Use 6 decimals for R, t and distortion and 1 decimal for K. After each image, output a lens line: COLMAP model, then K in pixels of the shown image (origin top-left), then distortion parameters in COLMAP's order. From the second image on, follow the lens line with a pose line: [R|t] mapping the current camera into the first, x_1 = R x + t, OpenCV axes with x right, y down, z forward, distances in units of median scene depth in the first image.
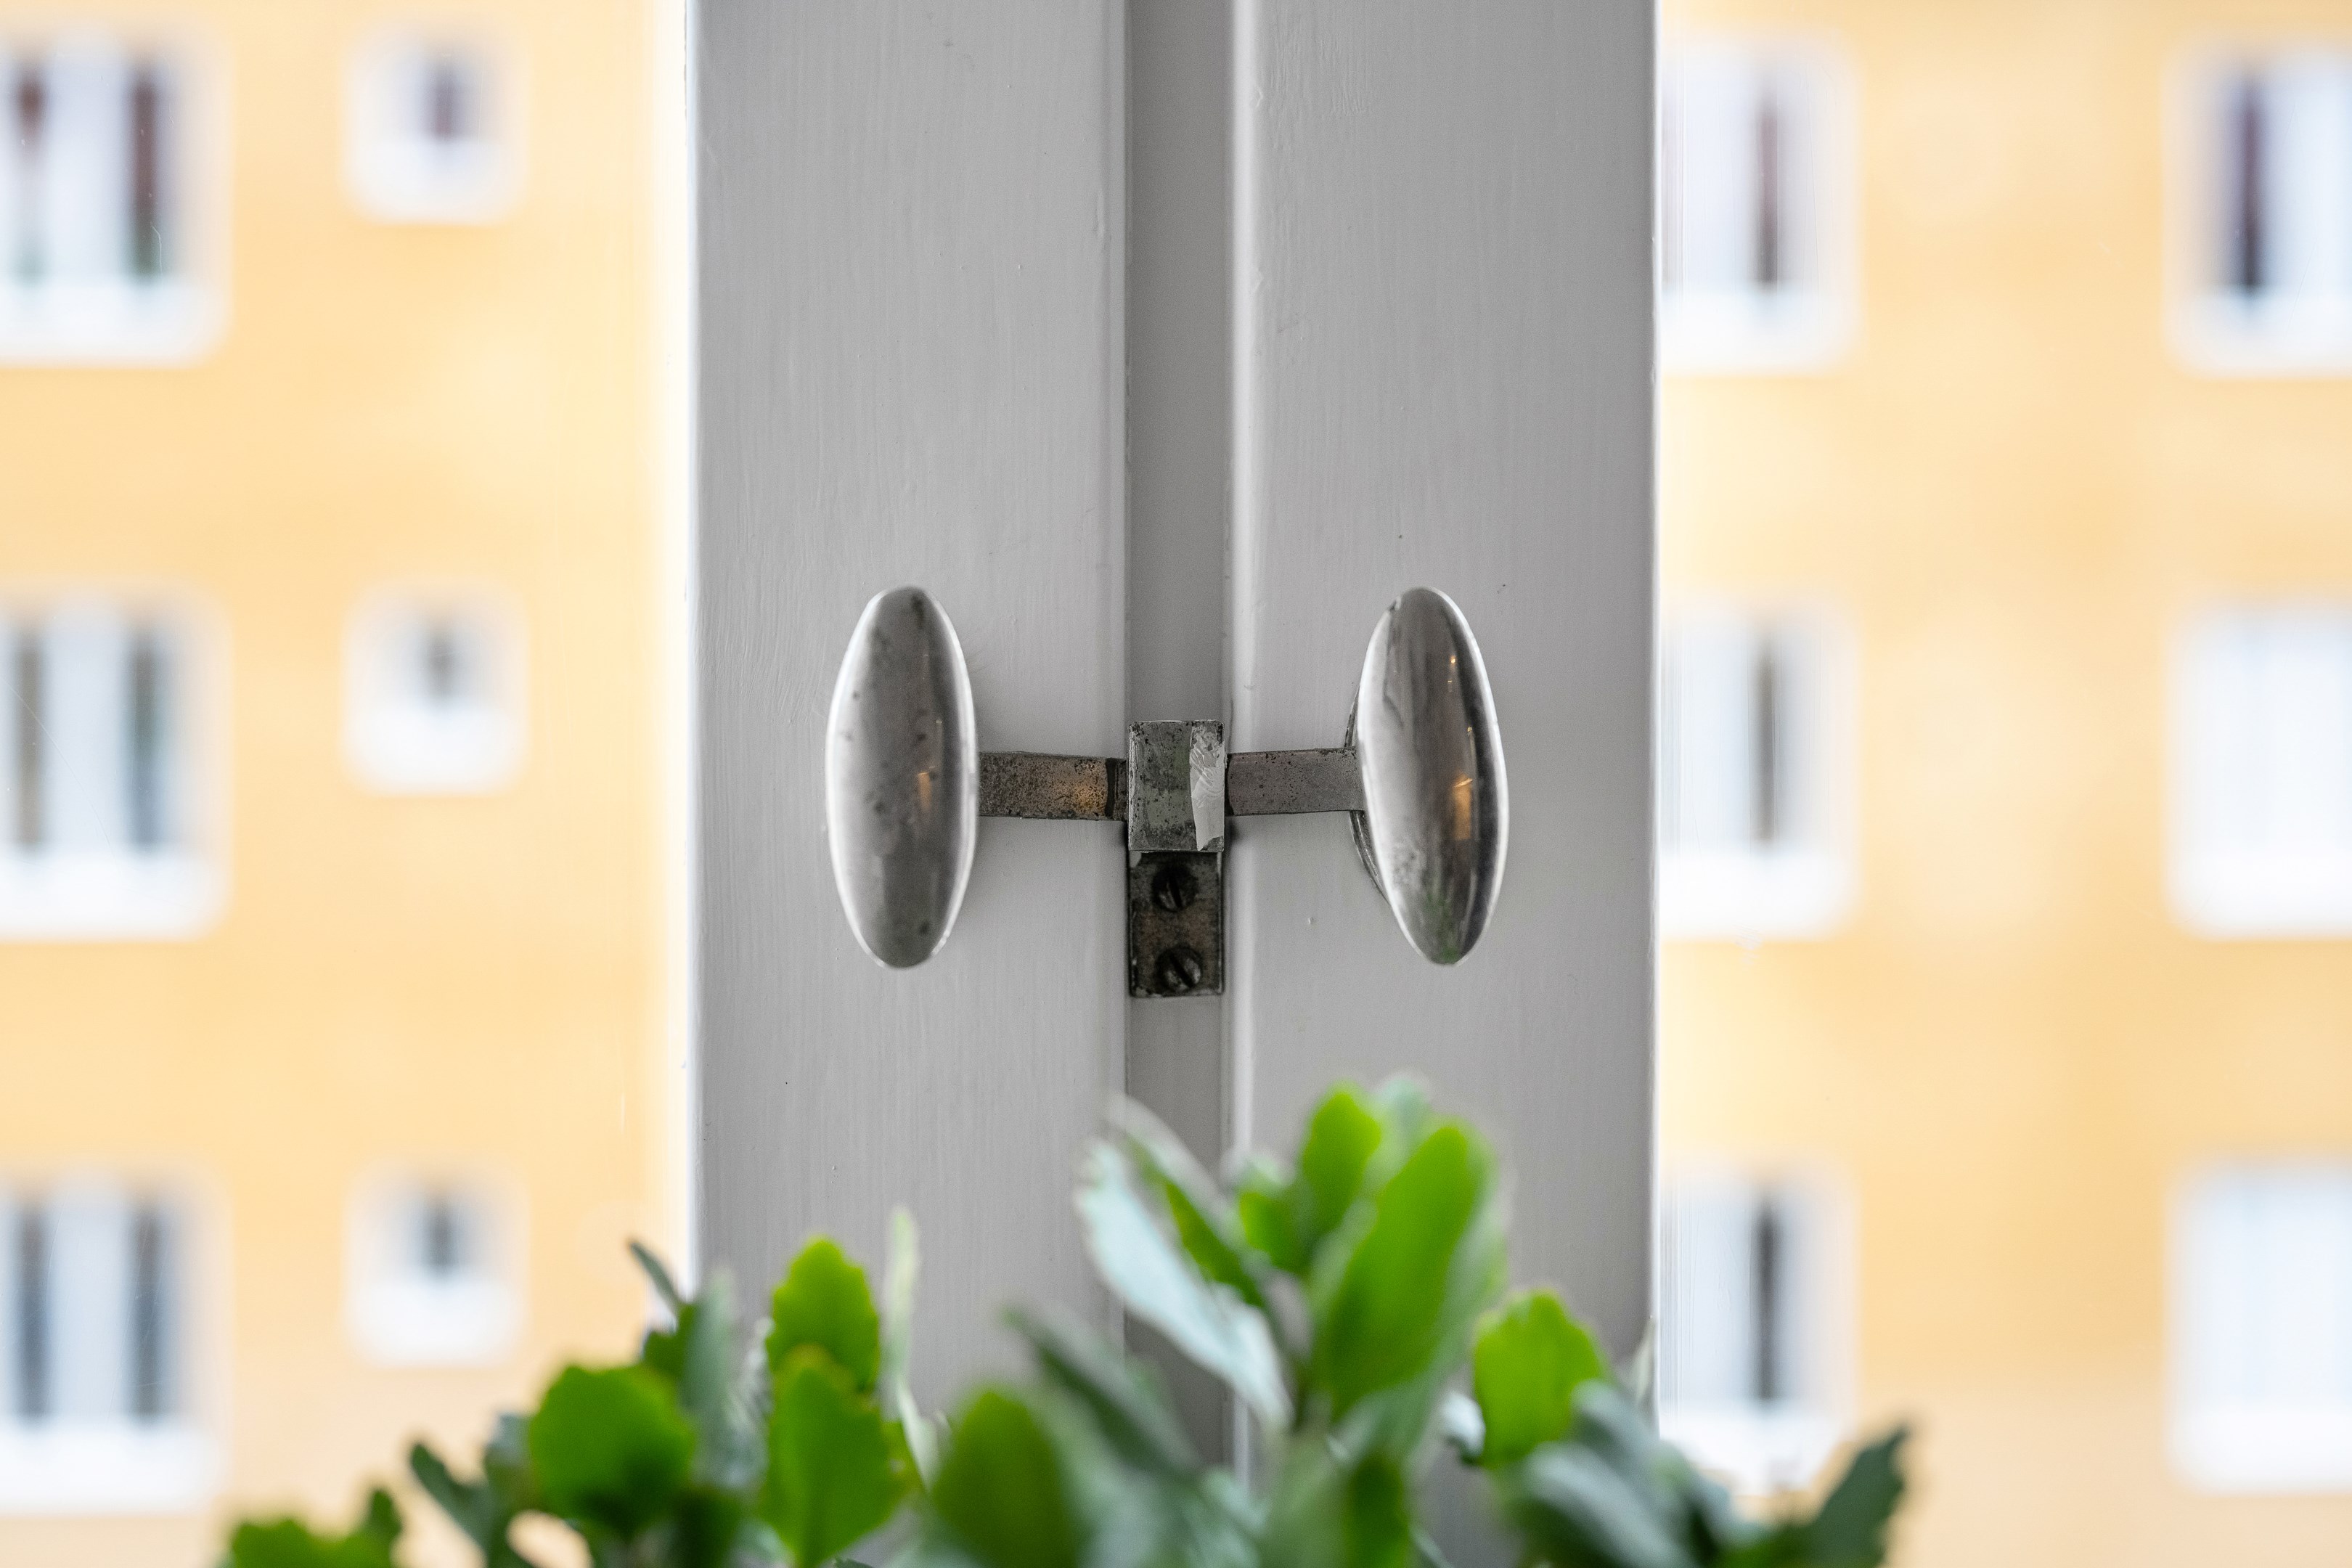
lens RADIAL K [[3359.7, 0, 1177.1], [0, 3359.7, 785.7], [0, 0, 1]] dist [-0.009901, 0.000000]
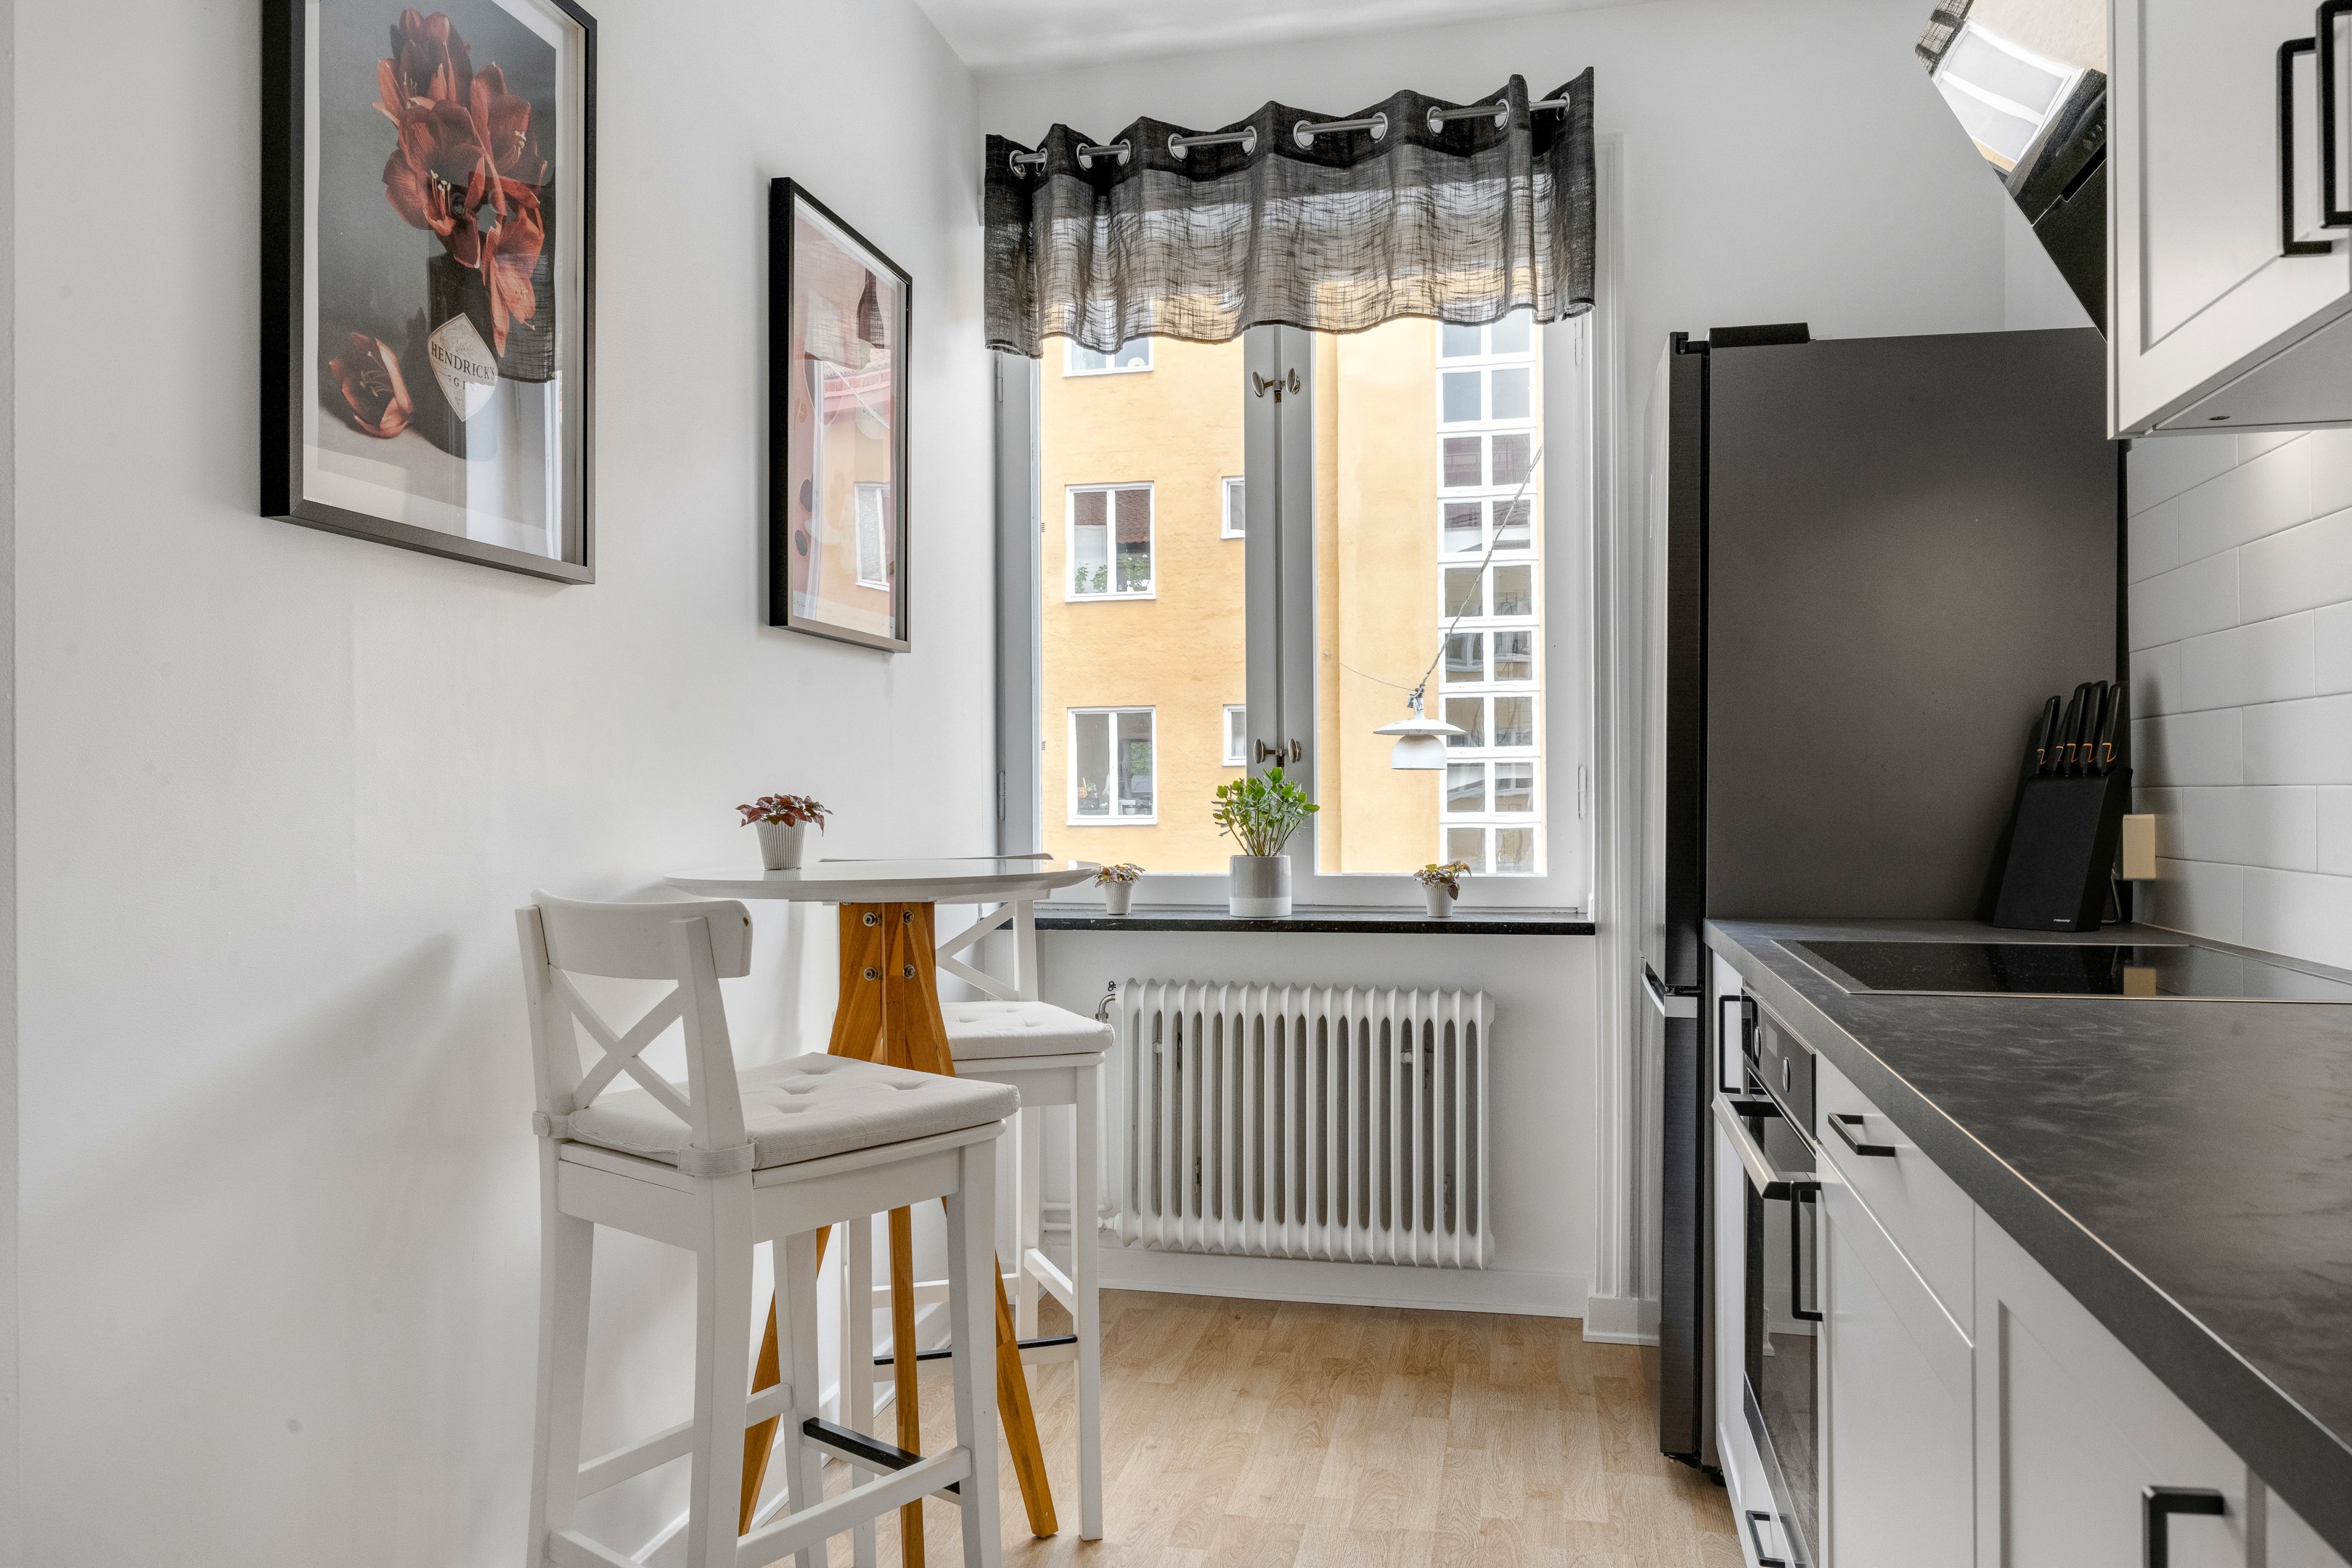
lens RADIAL K [[1556.8, 0, 1184.0], [0, 1556.8, 800.0], [0, 0, 1]] dist [0.000071, -0.000818]
pose [[0.965154, -0.005065, -0.261632, 1.382898], [0.008323, 0.999901, 0.011346, 0.131723], [0.261549, -0.013128, 0.965101, -5.682462]]
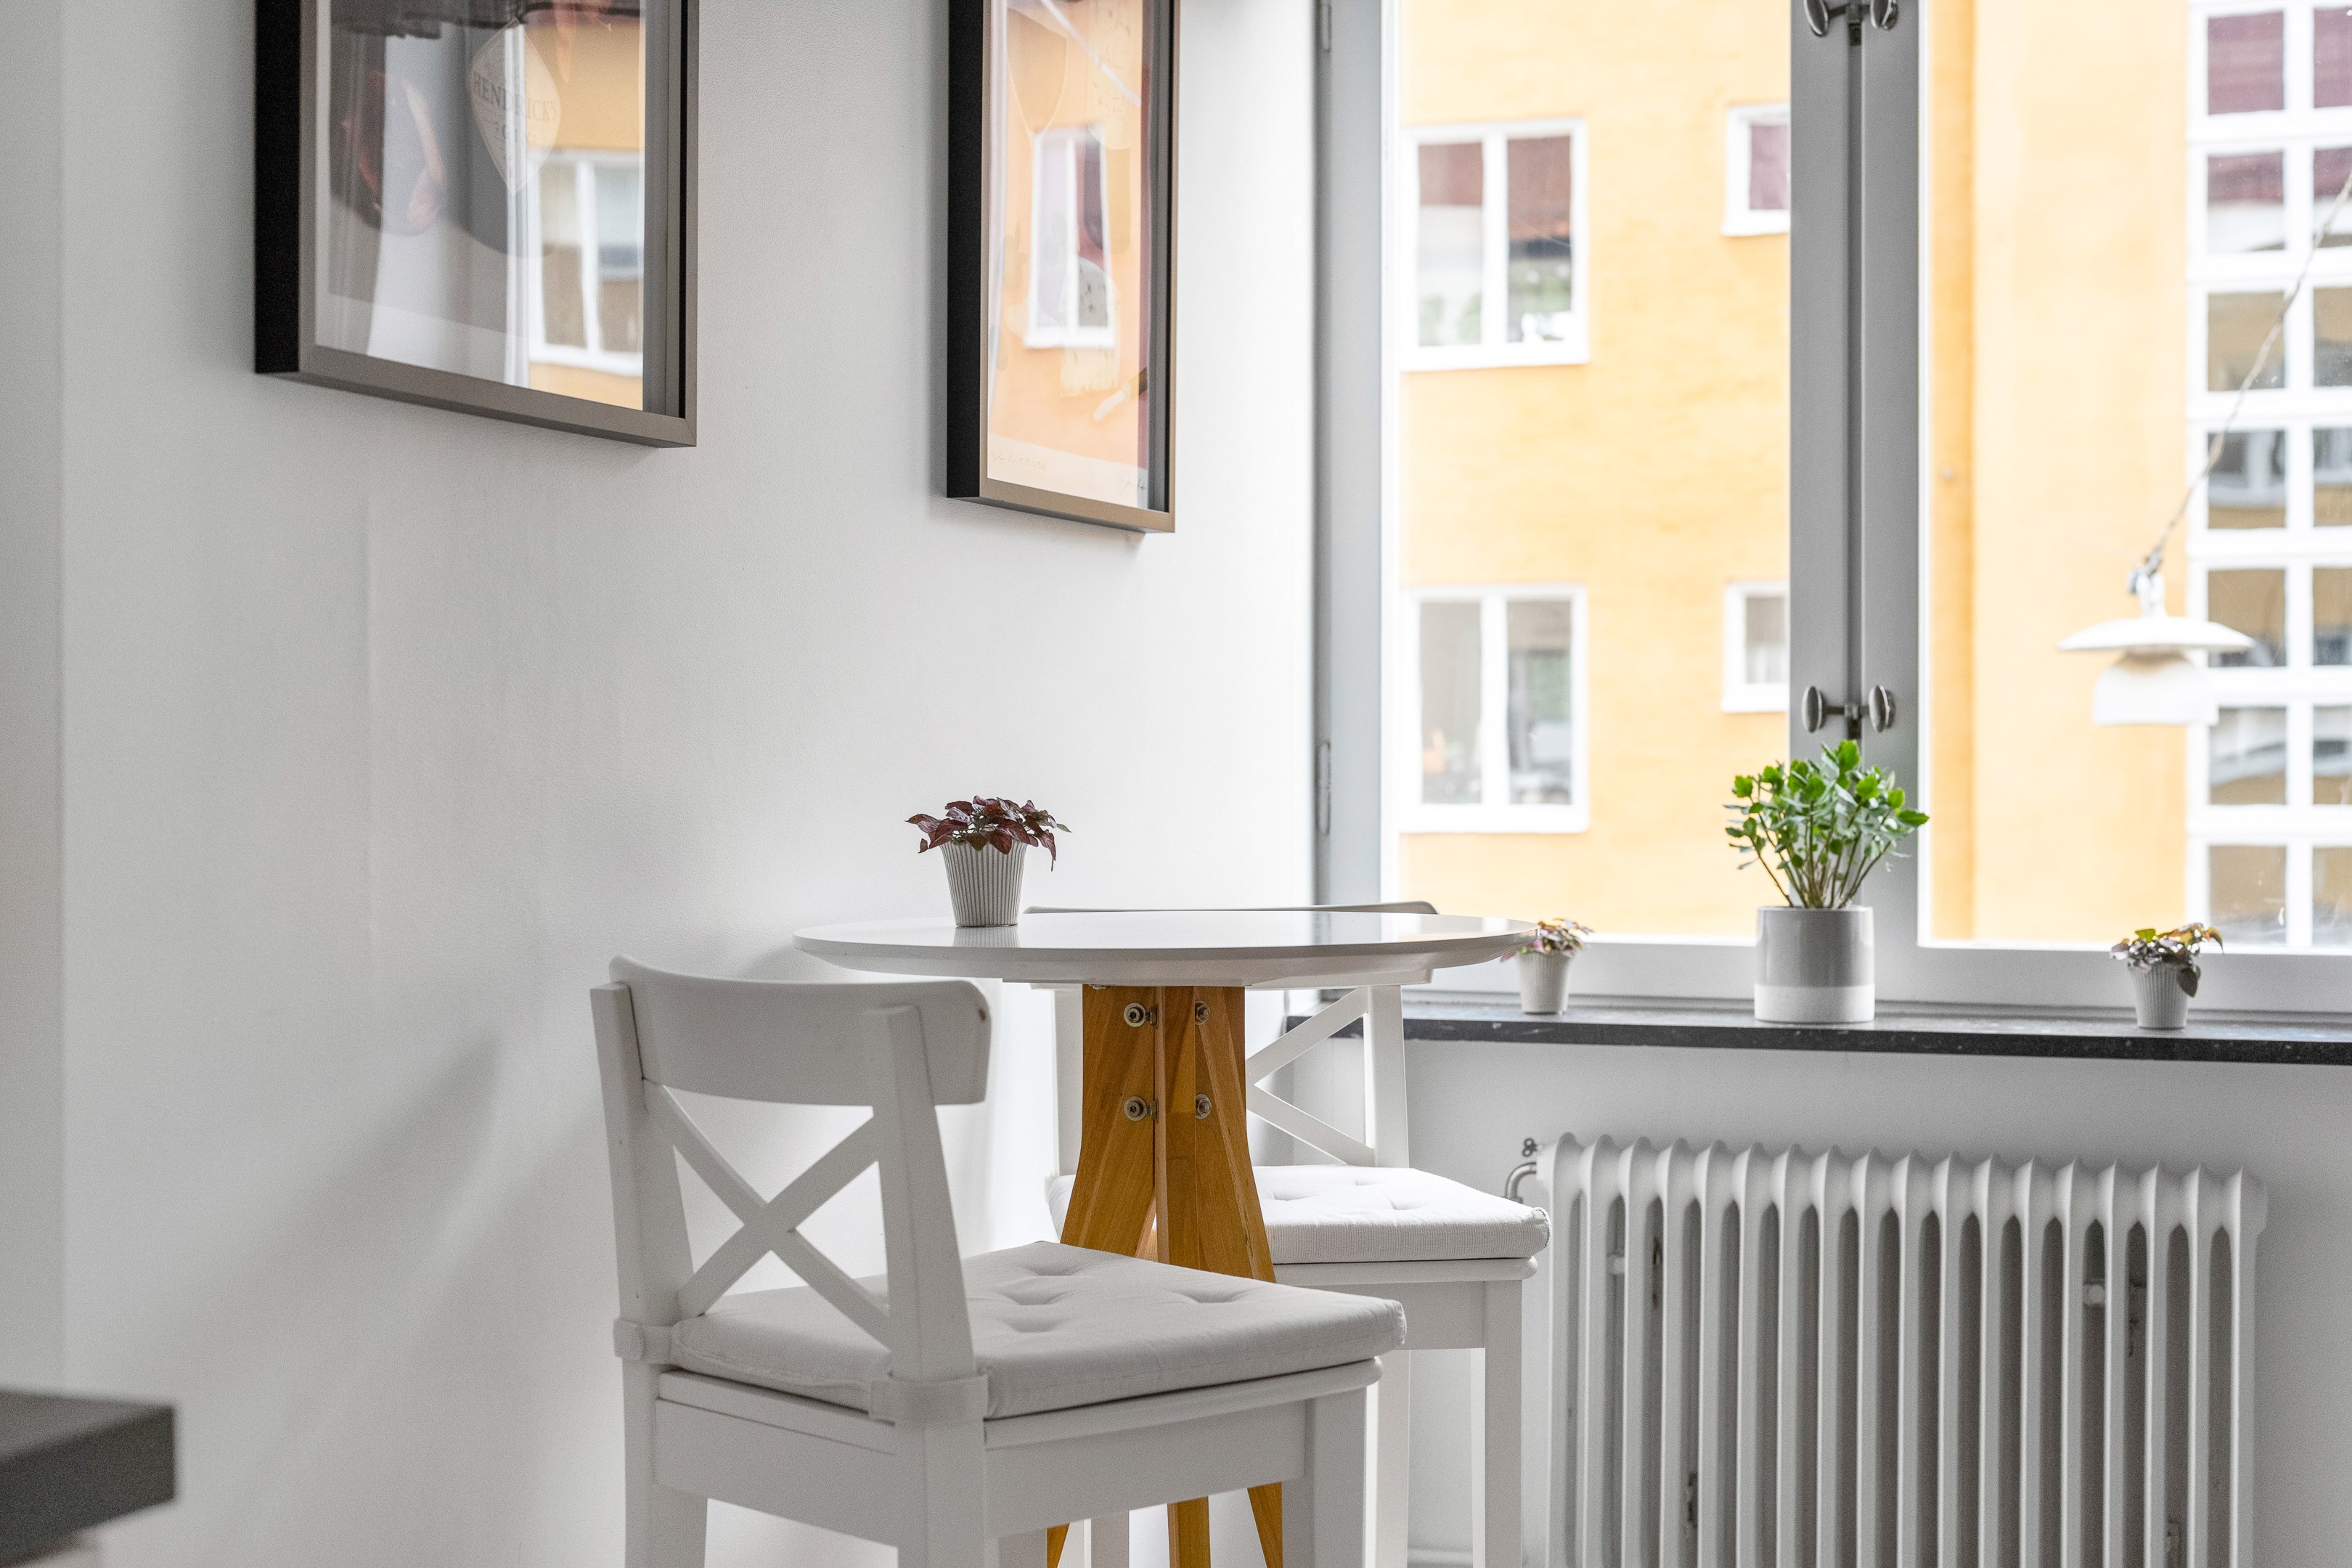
lens RADIAL K [[3359.7, 0, 1183.4], [0, 3359.7, 782.5], [0, 0, 1]] dist [-0.009901, 0.000000]
pose [[0.922361, 0.003670, -0.386312, 1.573473], [0.002467, 0.999879, 0.015390, 0.044106], [0.386322, -0.015148, 0.922240, -6.734710]]
